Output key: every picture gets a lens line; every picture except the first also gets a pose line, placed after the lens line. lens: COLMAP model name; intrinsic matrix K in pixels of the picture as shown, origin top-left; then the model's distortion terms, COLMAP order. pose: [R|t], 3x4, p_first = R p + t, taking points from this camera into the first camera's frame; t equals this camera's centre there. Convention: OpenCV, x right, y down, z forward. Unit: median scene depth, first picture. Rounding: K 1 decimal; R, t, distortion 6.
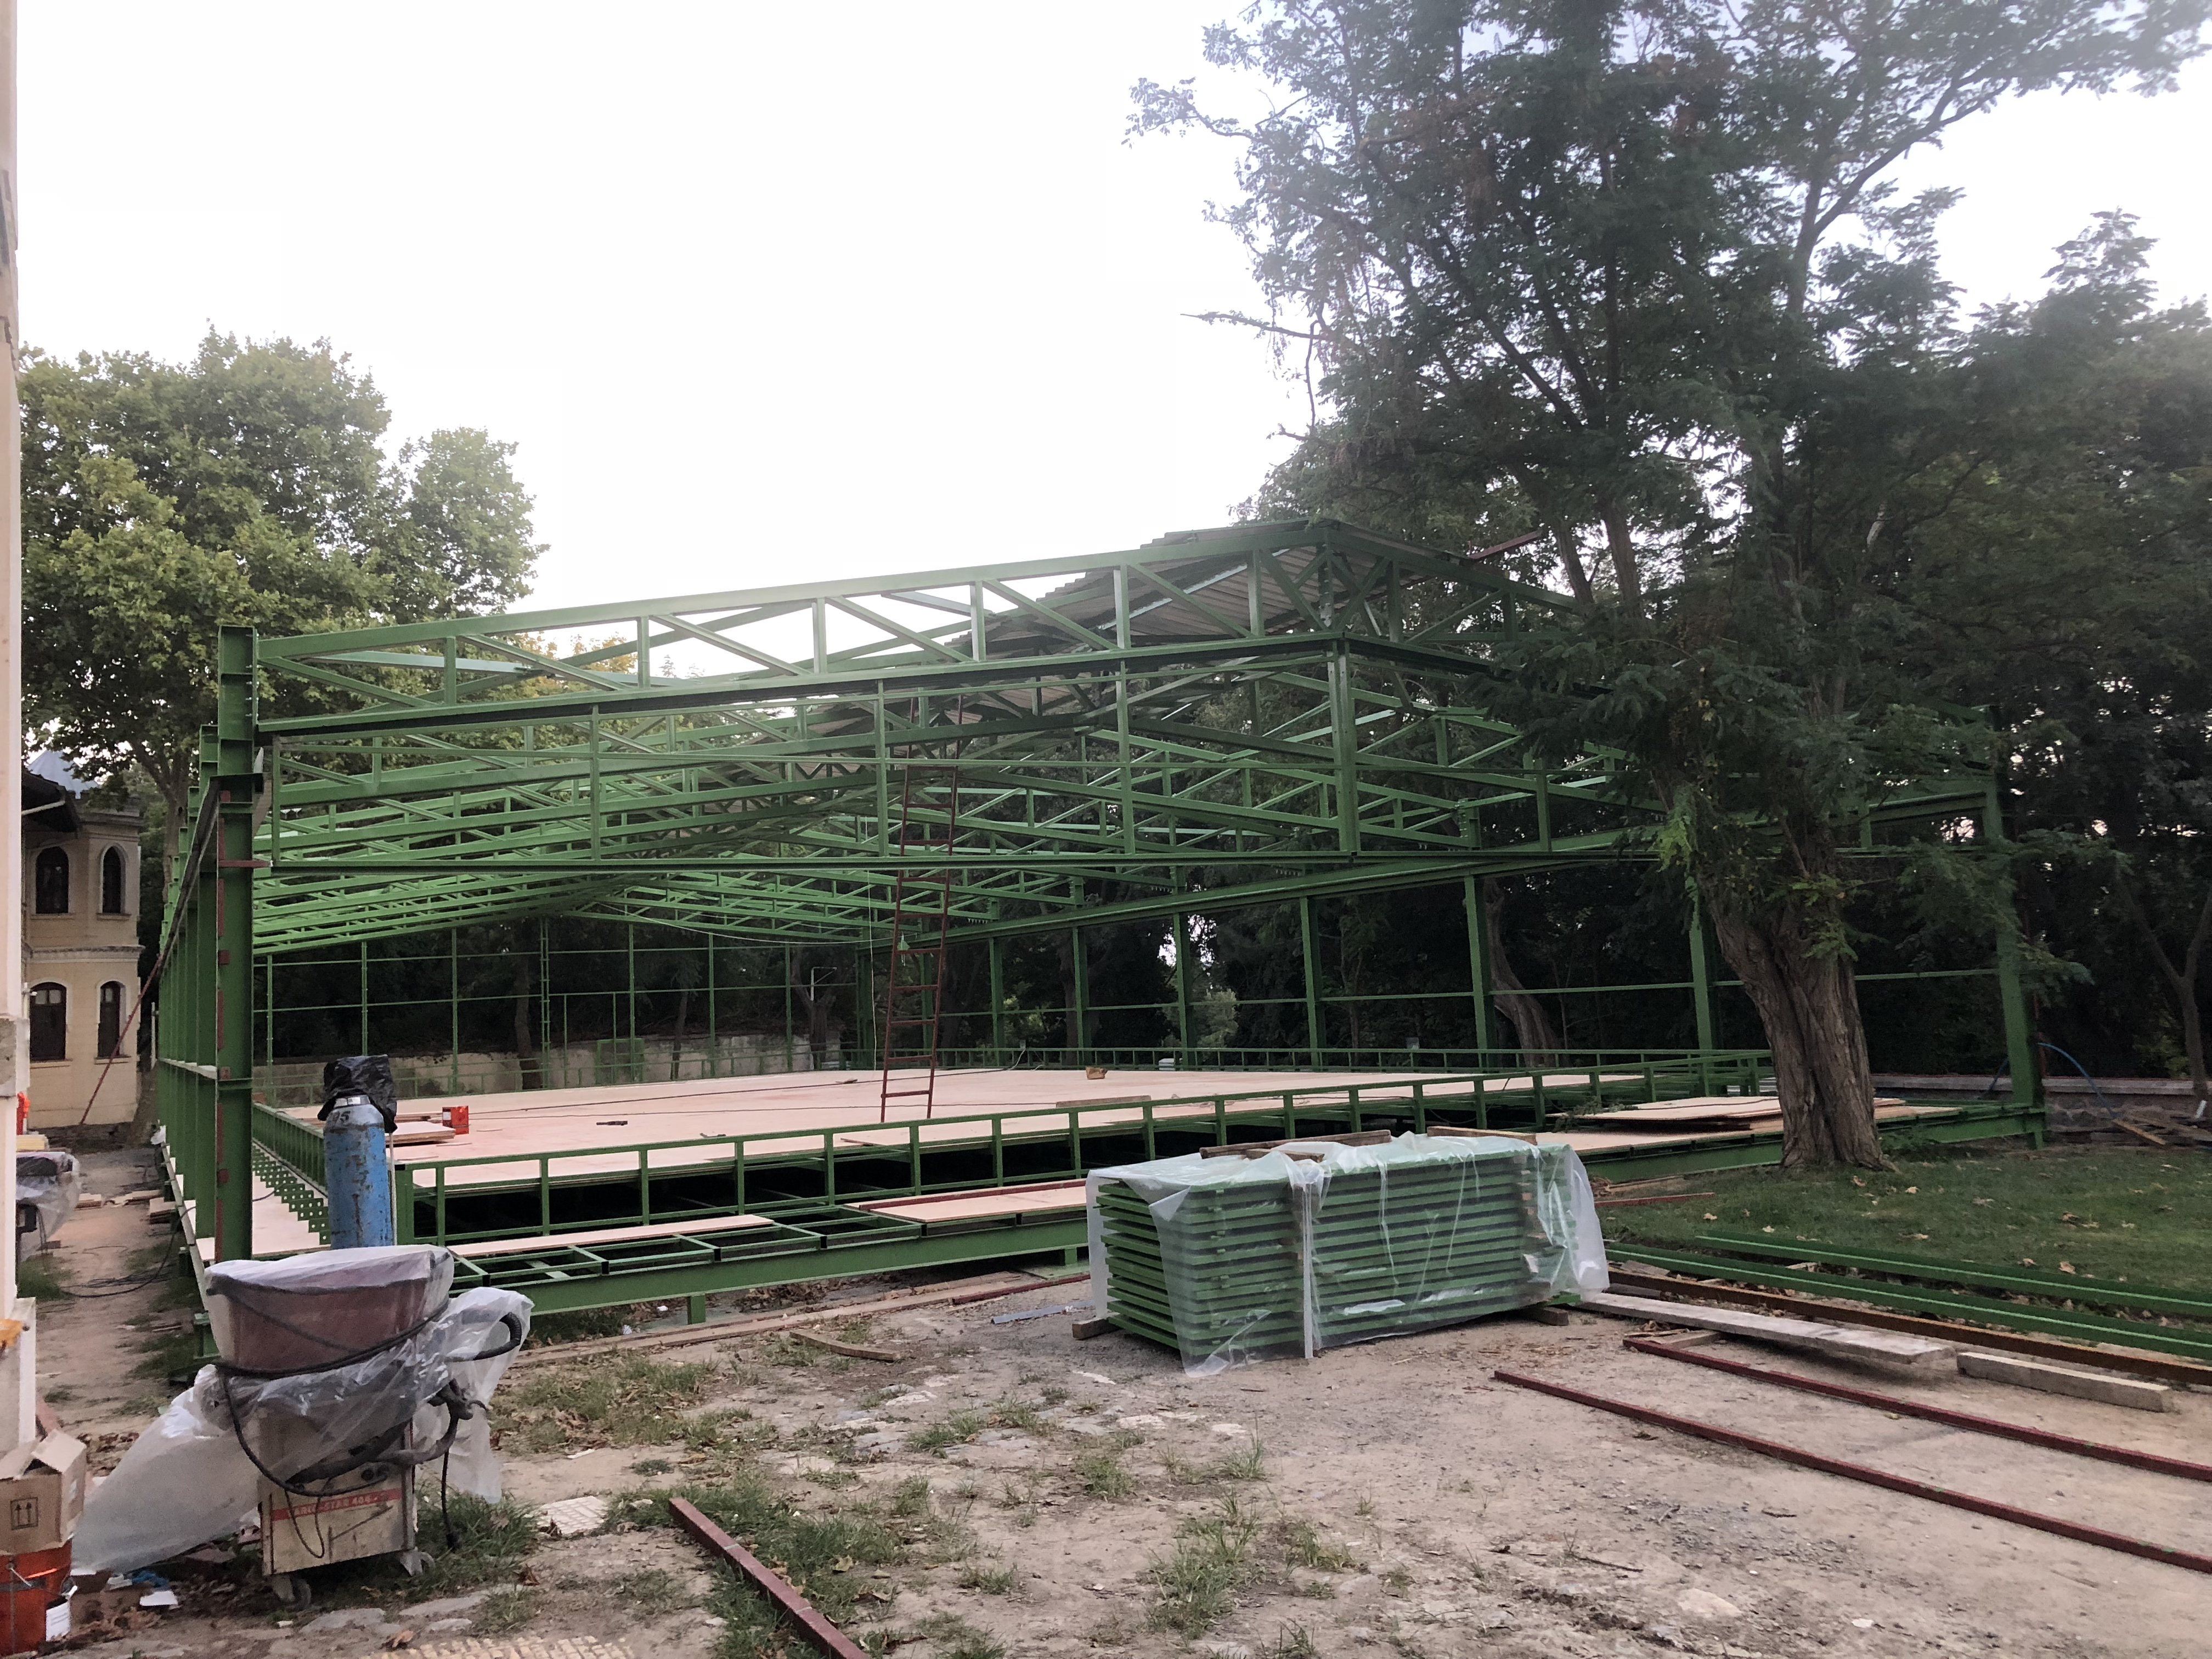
lens RADIAL K [[1812.6, 0, 1118.0], [0, 1812.6, 812.4], [0, 0, 1]] dist [0.014096, 0.014298]
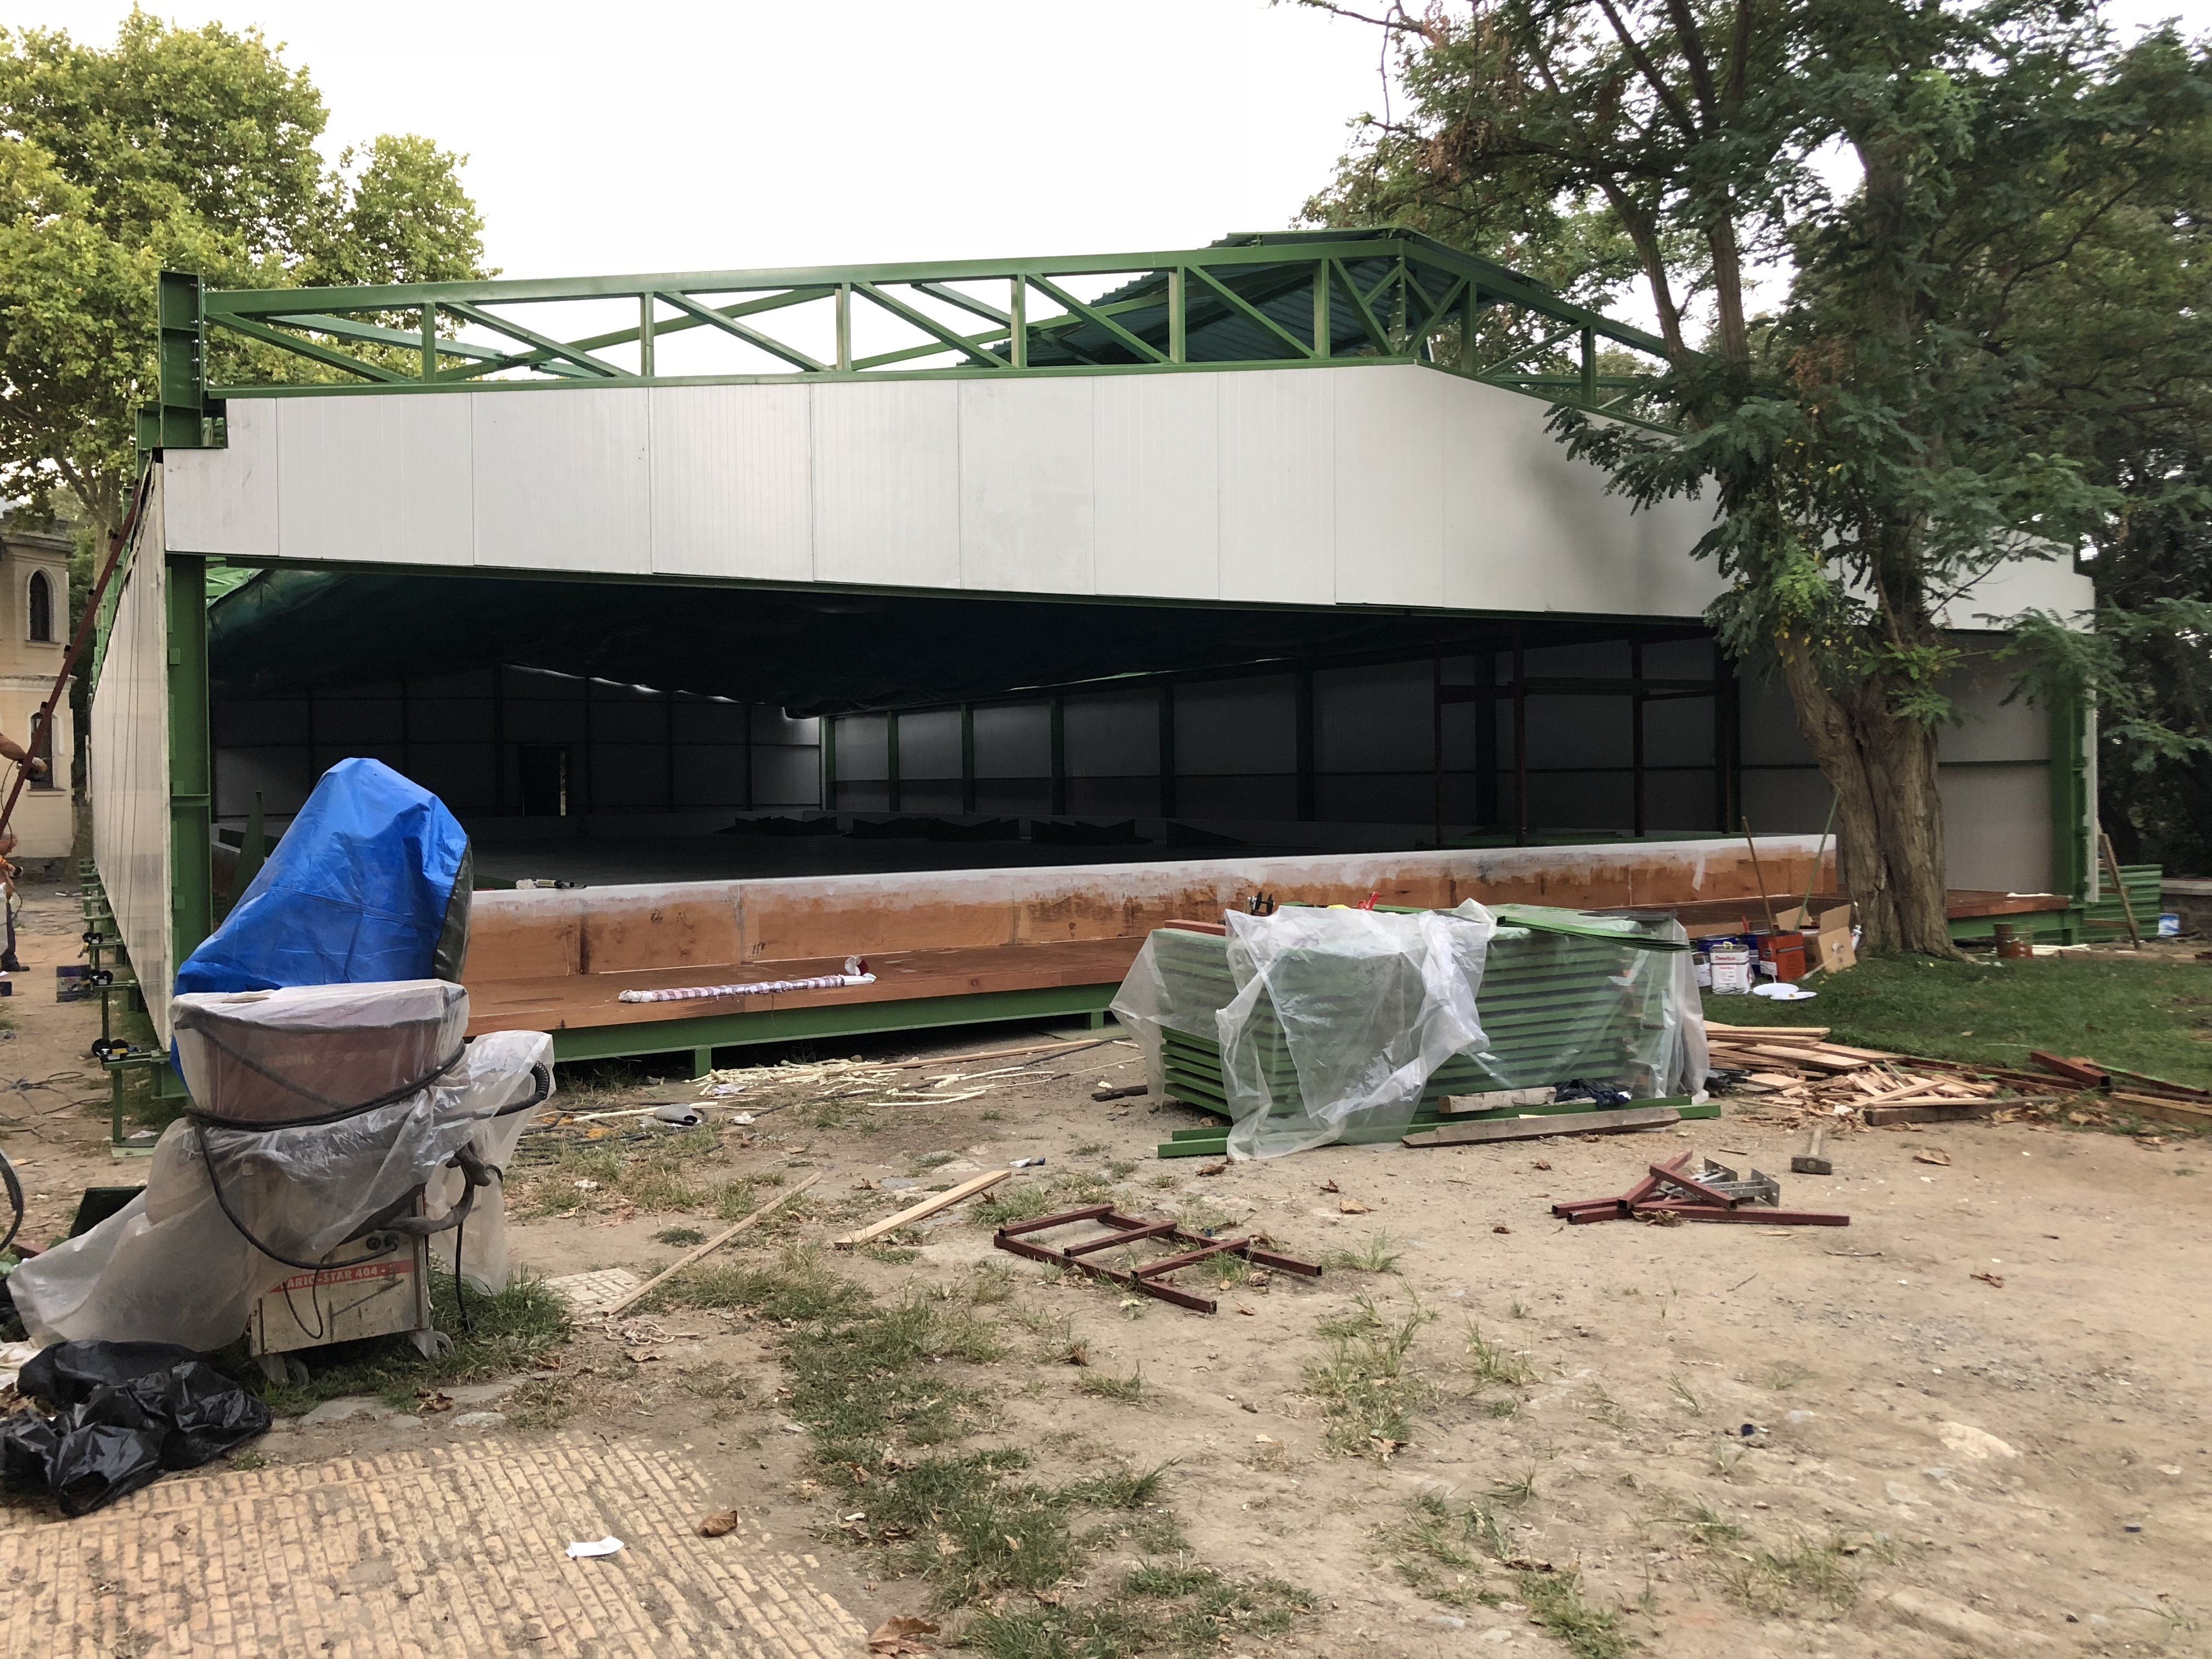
lens RADIAL K [[1767.0, 0, 1112.3], [0, 1767.0, 804.2], [0, 0, 1]] dist [-0.029263, 0.089734]
pose [[0.998435, 0.036787, 0.042121, -0.058482], [-0.041444, 0.992427, 0.115635, 0.027473], [-0.037549, -0.117199, 0.992398, 0.104425]]
